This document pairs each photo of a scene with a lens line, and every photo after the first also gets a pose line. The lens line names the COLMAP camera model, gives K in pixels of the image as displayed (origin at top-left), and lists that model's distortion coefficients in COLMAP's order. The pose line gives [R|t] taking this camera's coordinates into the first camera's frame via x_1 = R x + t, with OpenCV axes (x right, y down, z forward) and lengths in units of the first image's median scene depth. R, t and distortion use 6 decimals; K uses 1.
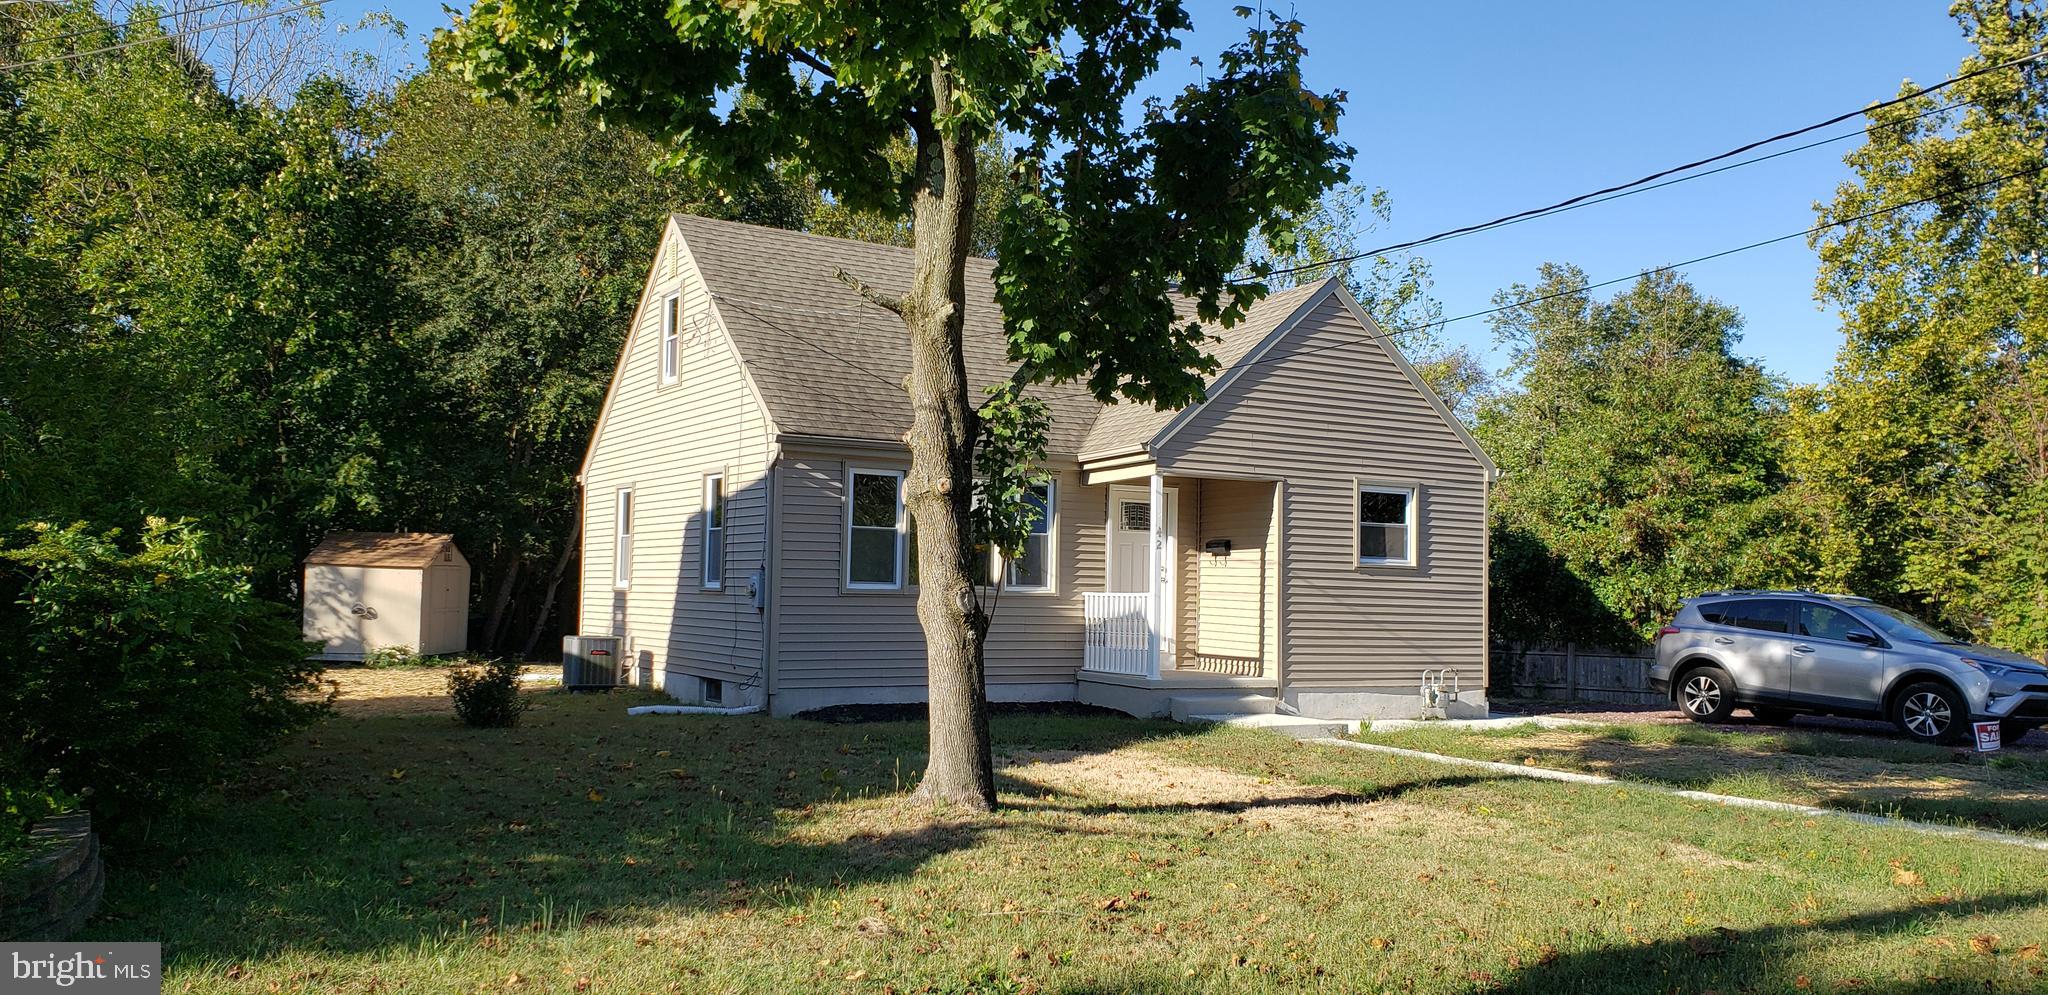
lens RADIAL K [[1618.7, 0, 1024.0], [0, 1618.7, 497.5], [0, 0, 1]] dist [-0.003732, -0.008184]
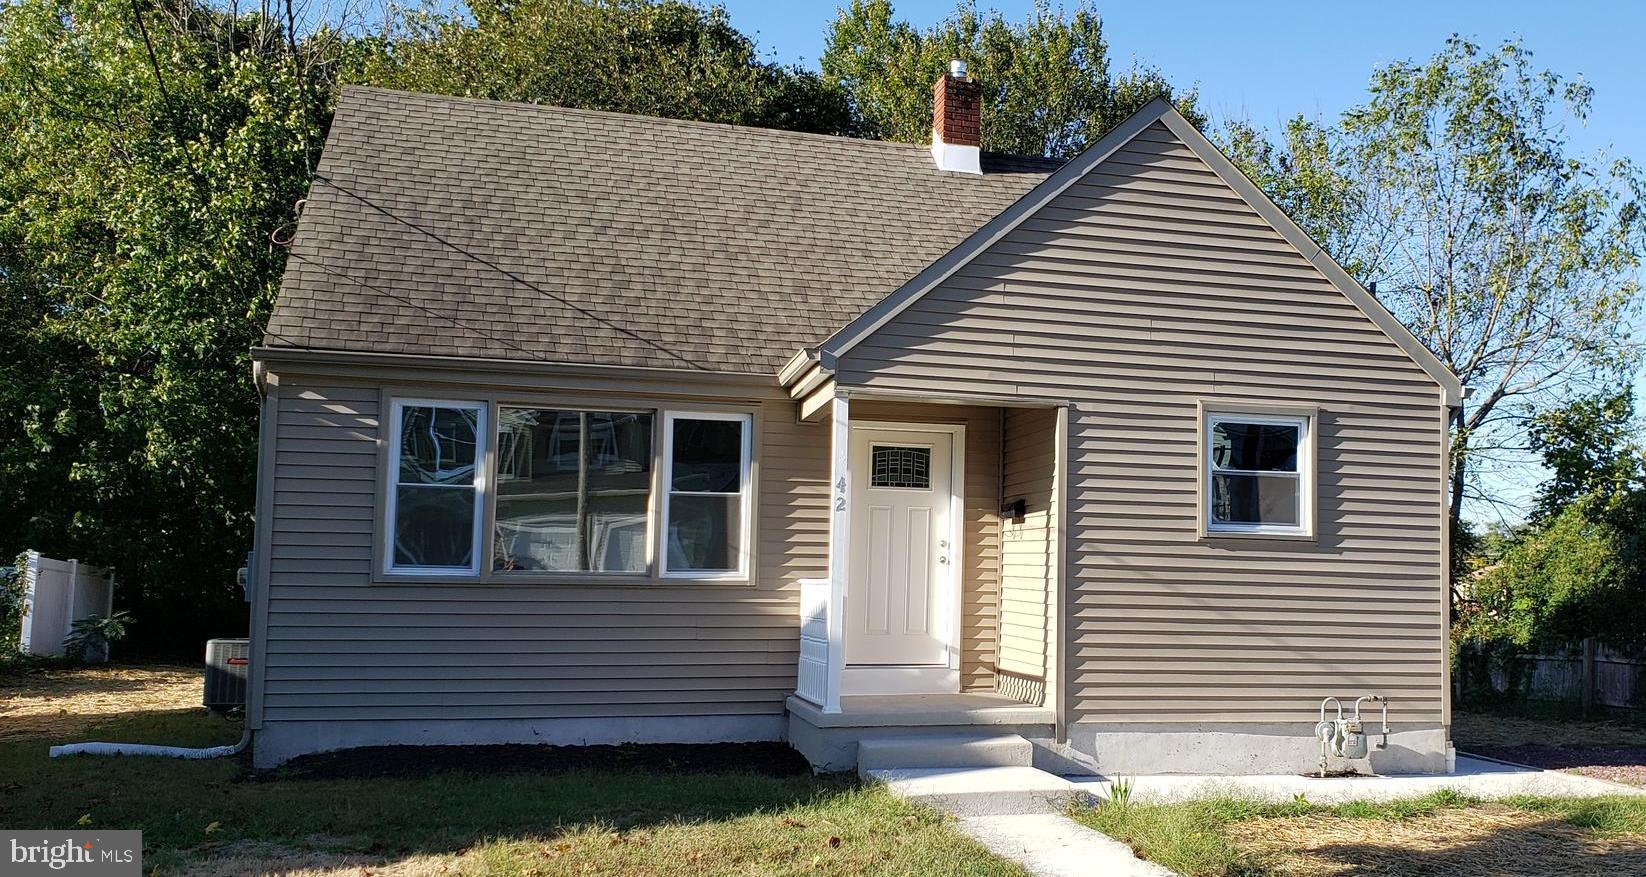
lens RADIAL K [[1639.0, 0, 1088.9], [0, 1639.0, 439.3], [0, 0, 1]] dist [0.147674, -0.362665]
pose [[0.980075, -0.021365, -0.197477, 0.291321], [0.015209, 0.999351, -0.032639, 0.024291], [0.198047, 0.028985, 0.979764, 0.340525]]
